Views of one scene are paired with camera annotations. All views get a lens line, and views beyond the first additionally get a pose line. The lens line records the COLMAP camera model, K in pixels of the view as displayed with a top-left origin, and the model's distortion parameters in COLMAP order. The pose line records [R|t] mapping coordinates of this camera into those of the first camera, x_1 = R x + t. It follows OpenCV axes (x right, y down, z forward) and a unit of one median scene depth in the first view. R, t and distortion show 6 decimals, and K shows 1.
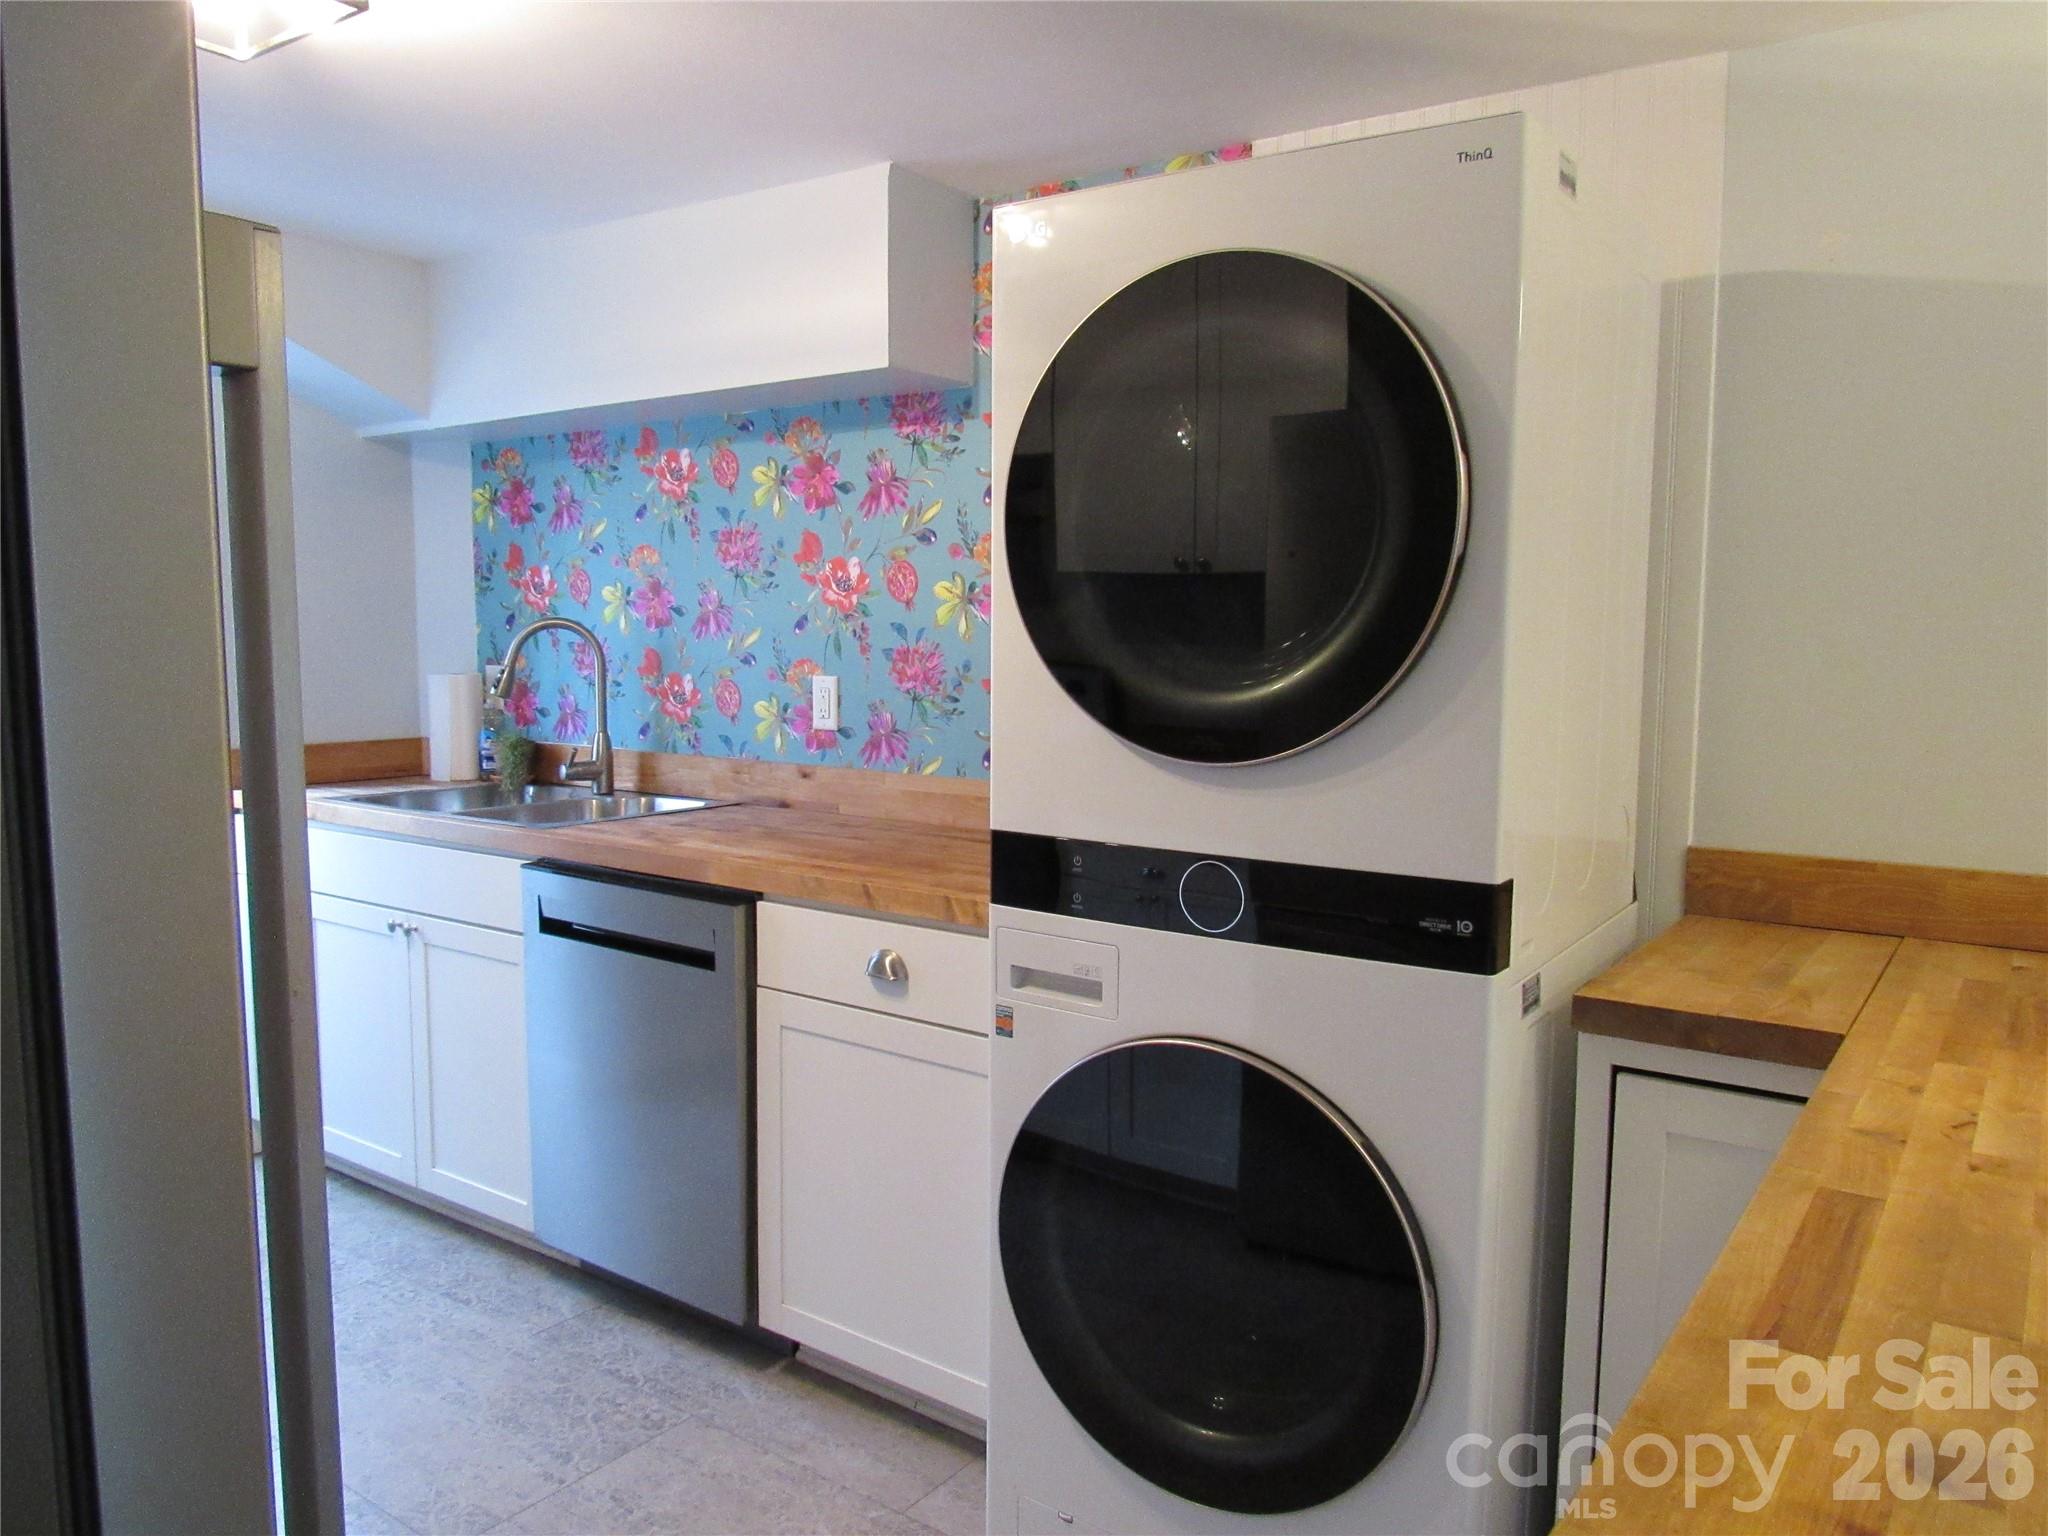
lens RADIAL K [[1468.8, 0, 1024.0], [0, 1468.8, 768.0], [0, 0, 1]] dist [-0.024551, 0.006703]
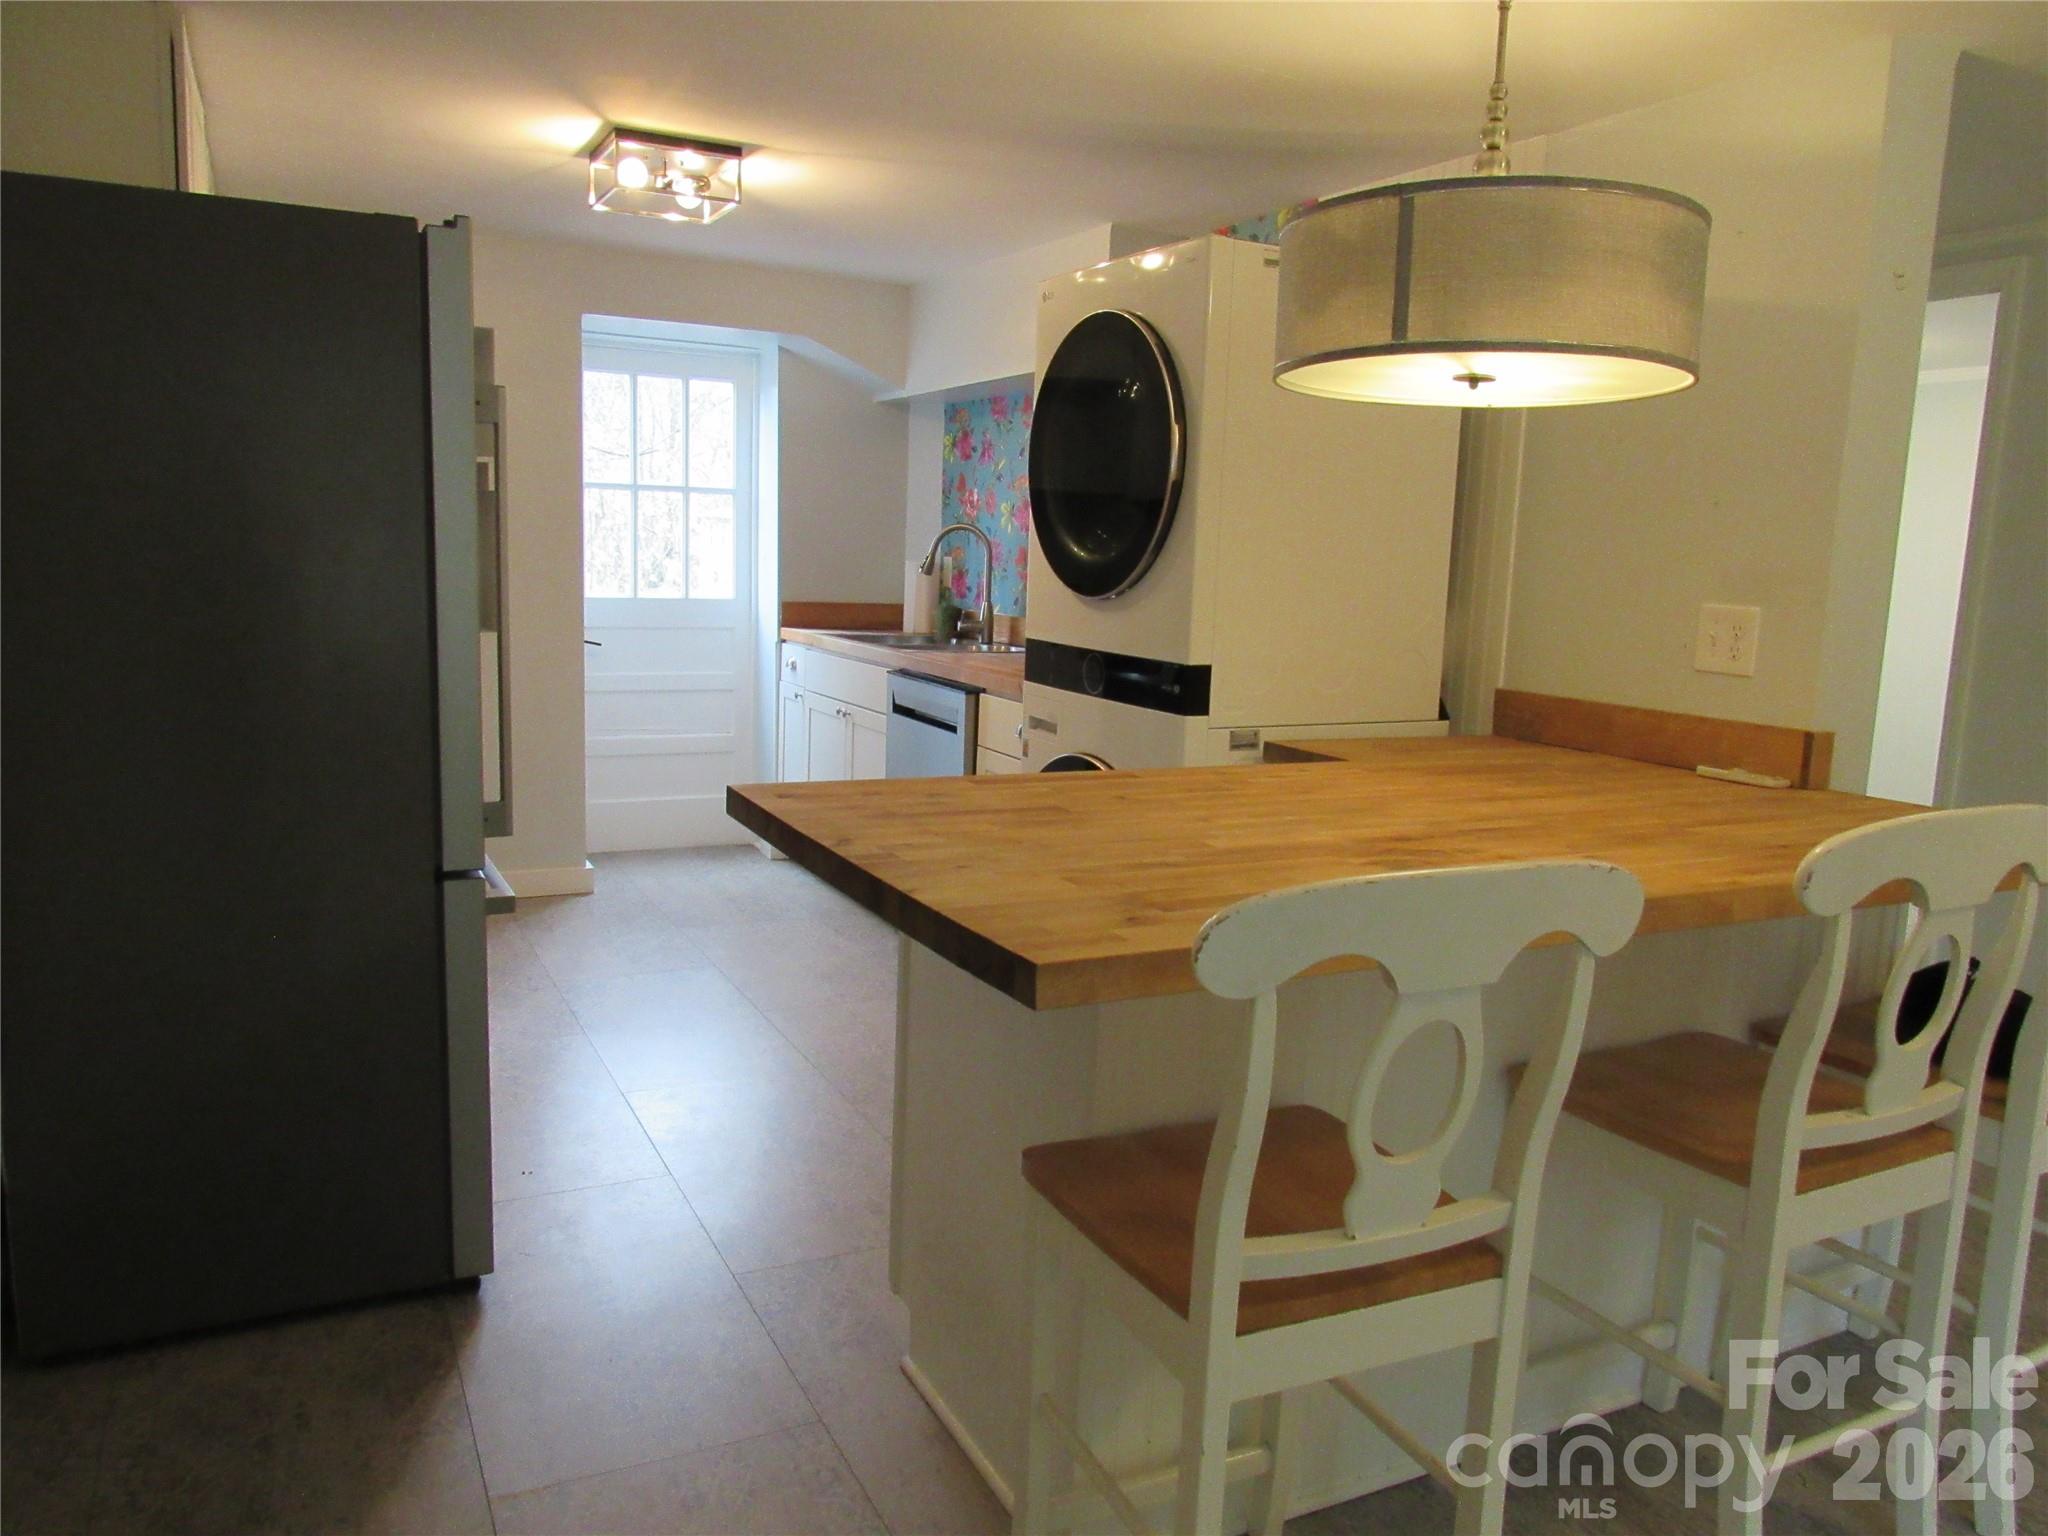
lens RADIAL K [[1468.8, 0, 1024.0], [0, 1468.8, 768.0], [0, 0, 1]] dist [-0.024551, 0.006703]
pose [[0.887667, 0.097317, -0.450086, 0.481011], [-0.078080, 0.995069, 0.061161, 0.055199], [0.453818, -0.019148, 0.890888, -0.348735]]
